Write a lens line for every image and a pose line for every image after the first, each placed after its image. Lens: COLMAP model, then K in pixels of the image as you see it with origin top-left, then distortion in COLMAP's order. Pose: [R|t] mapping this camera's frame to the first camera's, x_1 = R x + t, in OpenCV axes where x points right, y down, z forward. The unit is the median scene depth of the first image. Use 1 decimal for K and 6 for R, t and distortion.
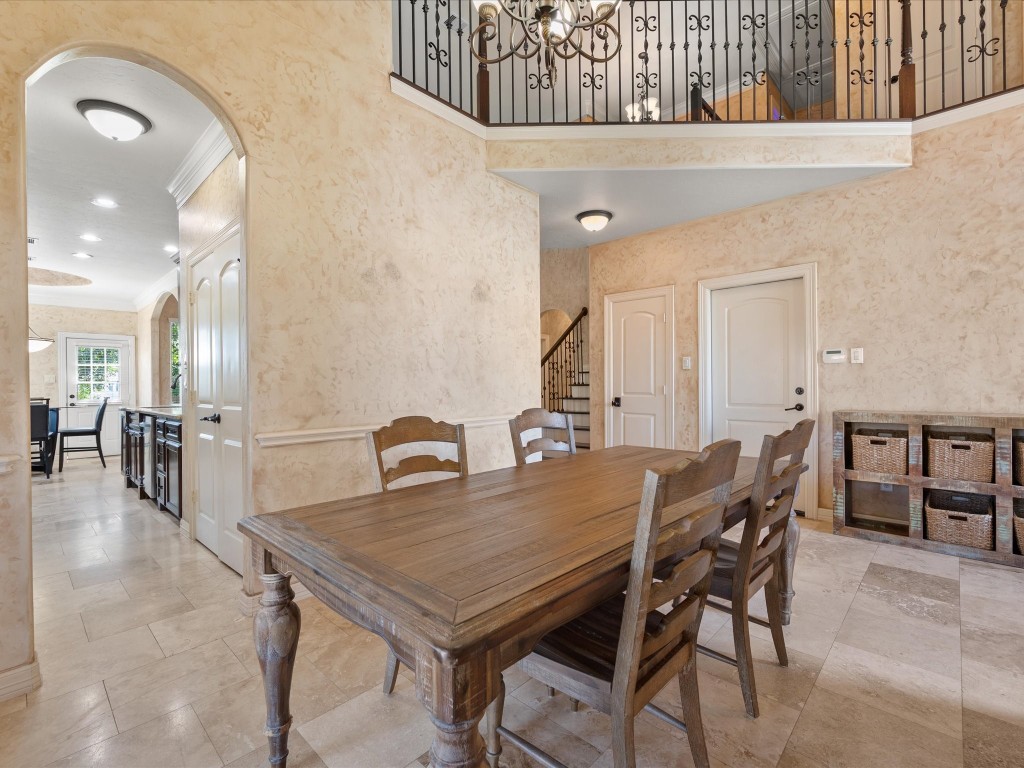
lens RADIAL K [[467.3, 0, 510.6], [0, 467.3, 384.7], [0, 0, 1]] dist [0.001444, 0.000095]
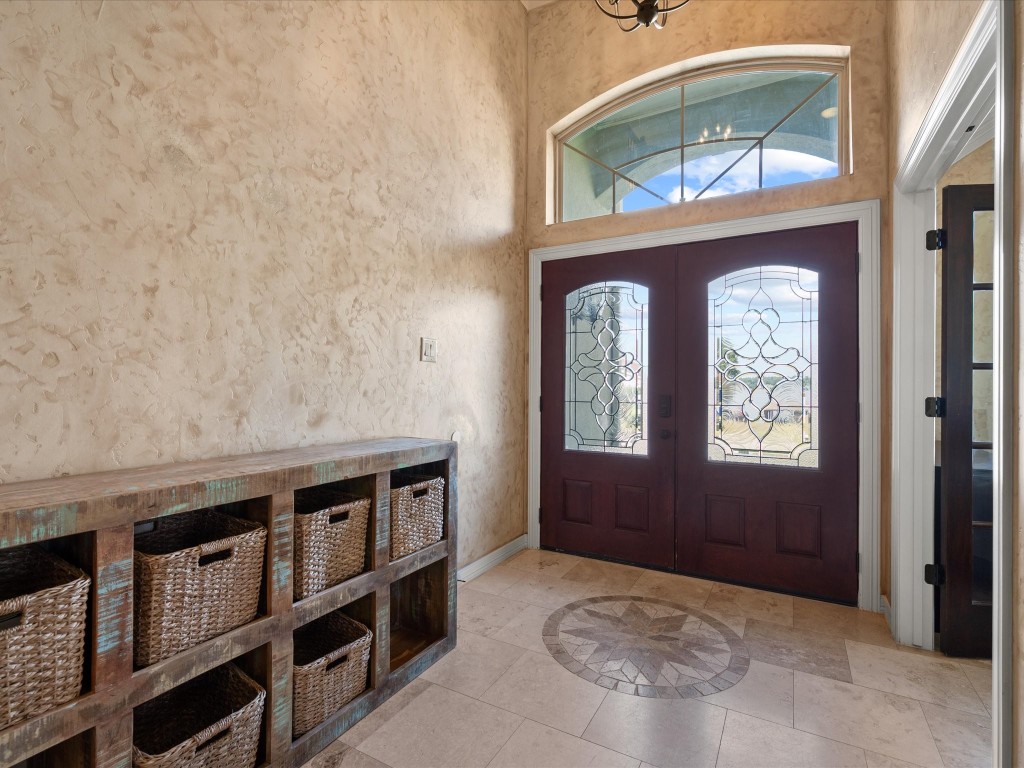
lens RADIAL K [[498.9, 0, 510.5], [0, 498.9, 383.1], [0, 0, 1]] dist [0.001729, -0.000394]
pose [[-0.241648, 0.012840, 0.970279, 0.454729], [-0.001279, 0.999907, -0.013551, -0.009745], [-0.970363, -0.004516, -0.241609, 0.808817]]
